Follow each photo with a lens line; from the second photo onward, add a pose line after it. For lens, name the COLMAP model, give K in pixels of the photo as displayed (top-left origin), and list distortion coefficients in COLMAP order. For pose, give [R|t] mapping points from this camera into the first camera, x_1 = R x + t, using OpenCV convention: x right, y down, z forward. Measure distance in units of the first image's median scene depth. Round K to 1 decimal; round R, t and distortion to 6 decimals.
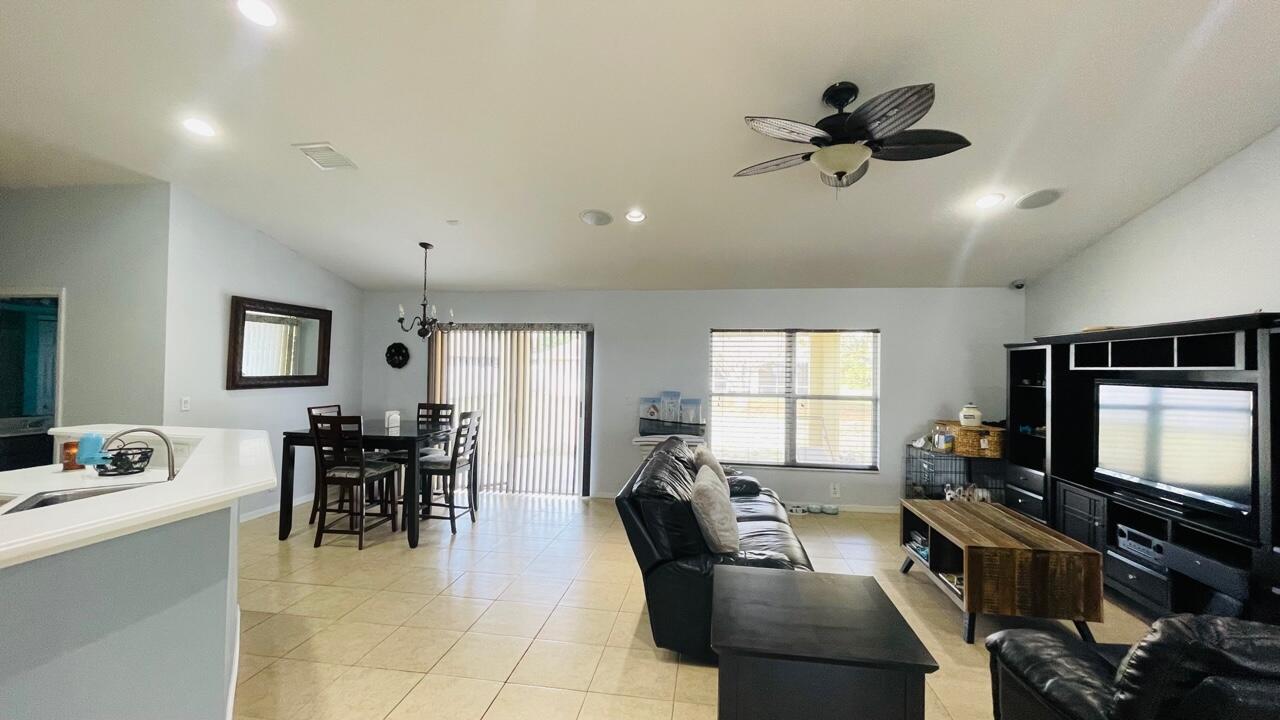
lens RADIAL K [[517.3, 0, 638.5], [0, 517.3, 359.0], [0, 0, 1]] dist [-0.002142, 0.000244]
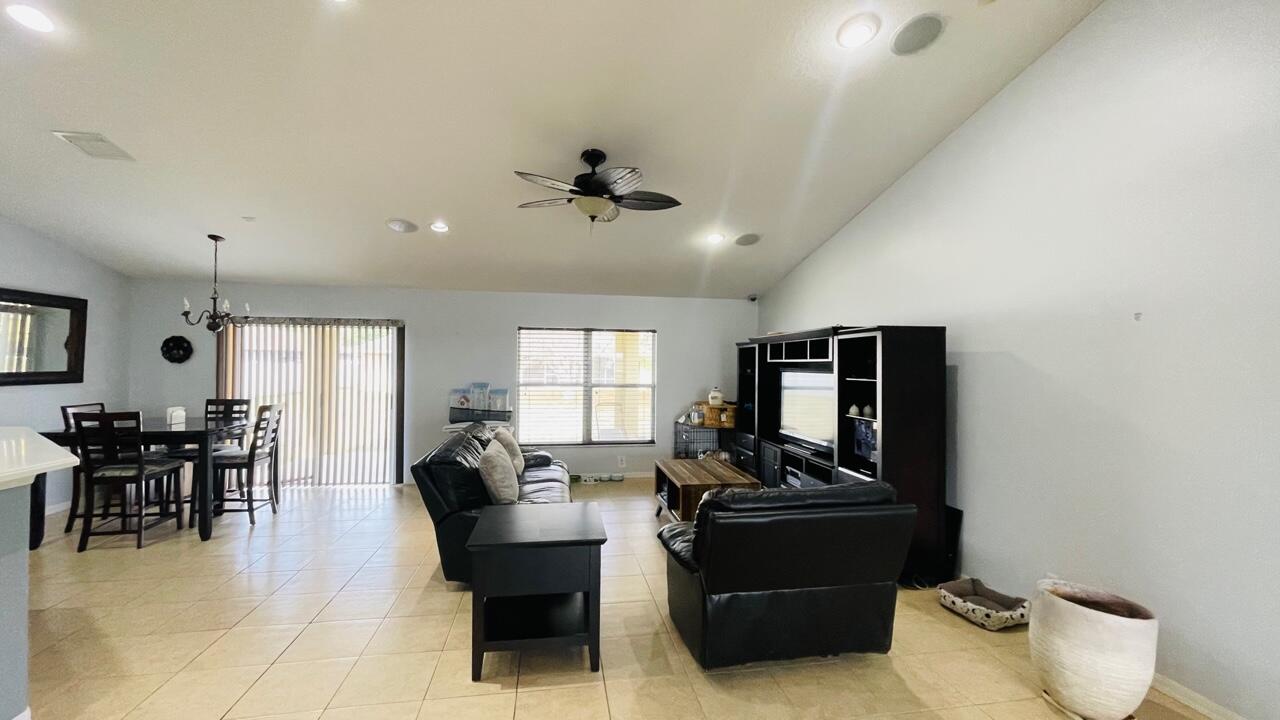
lens RADIAL K [[517.3, 0, 641.4], [0, 517.3, 360.3], [0, 0, 1]] dist [-0.002142, 0.000244]
pose [[0.950250, -0.002702, 0.311476, 0.053908], [-0.001681, 0.999903, 0.013800, -0.001723], [-0.311483, -0.013637, 0.950154, -0.195502]]
